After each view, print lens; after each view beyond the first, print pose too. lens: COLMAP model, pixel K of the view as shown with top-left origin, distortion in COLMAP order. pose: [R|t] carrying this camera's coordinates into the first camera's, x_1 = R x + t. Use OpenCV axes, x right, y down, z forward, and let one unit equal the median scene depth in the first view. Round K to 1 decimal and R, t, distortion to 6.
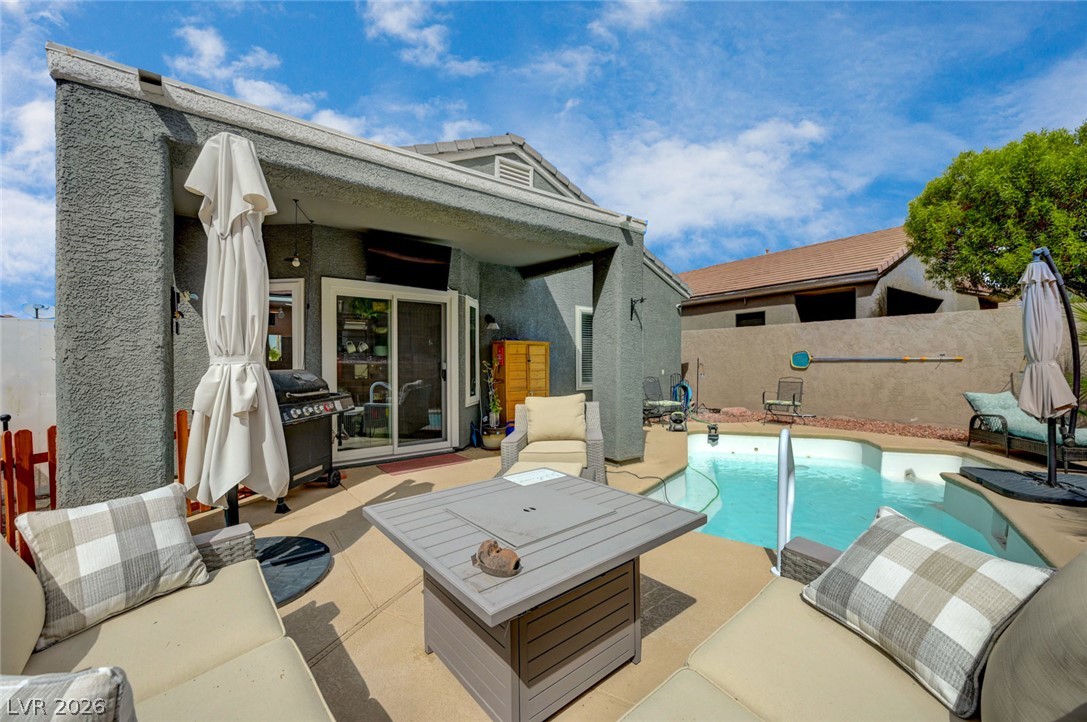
lens RADIAL K [[430.1, 0, 546.8], [0, 430.1, 360.9], [0, 0, 1]] dist [-0.002687, -0.000398]
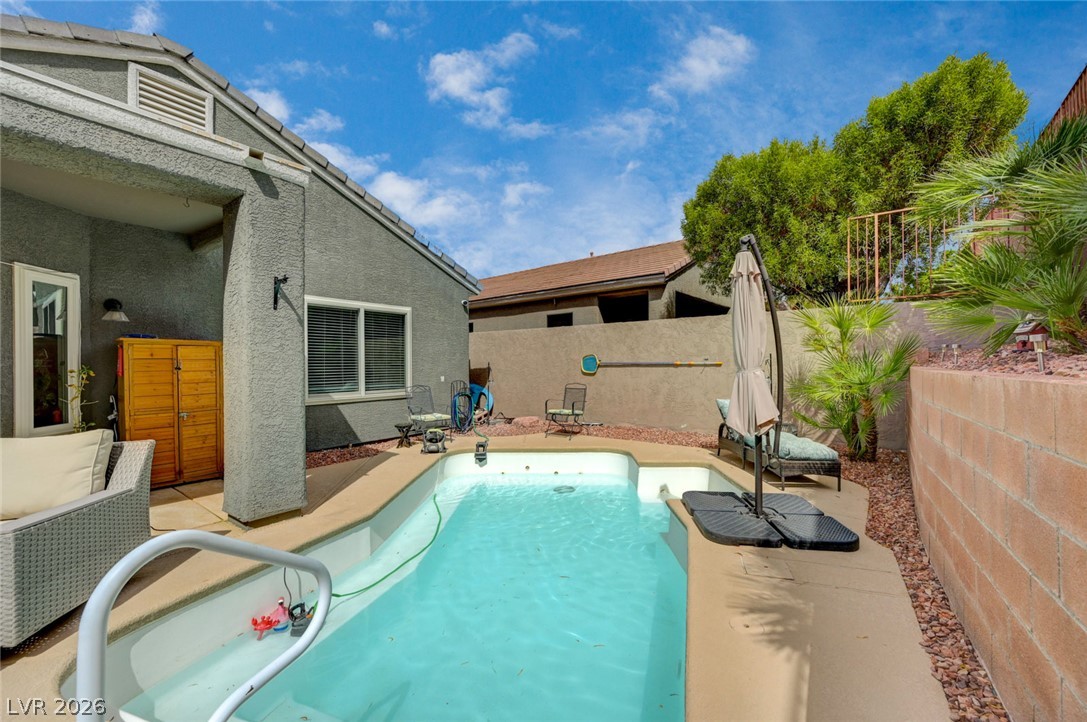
lens RADIAL K [[427.5, 0, 547.5], [0, 427.5, 363.6], [0, 0, 1]] dist [-0.003573, -0.000454]
pose [[0.958498, -0.002579, 0.285089, 0.285987], [0.002269, 0.999996, 0.001418, -0.006433], [-0.285092, -0.000712, 0.958500, 0.162606]]
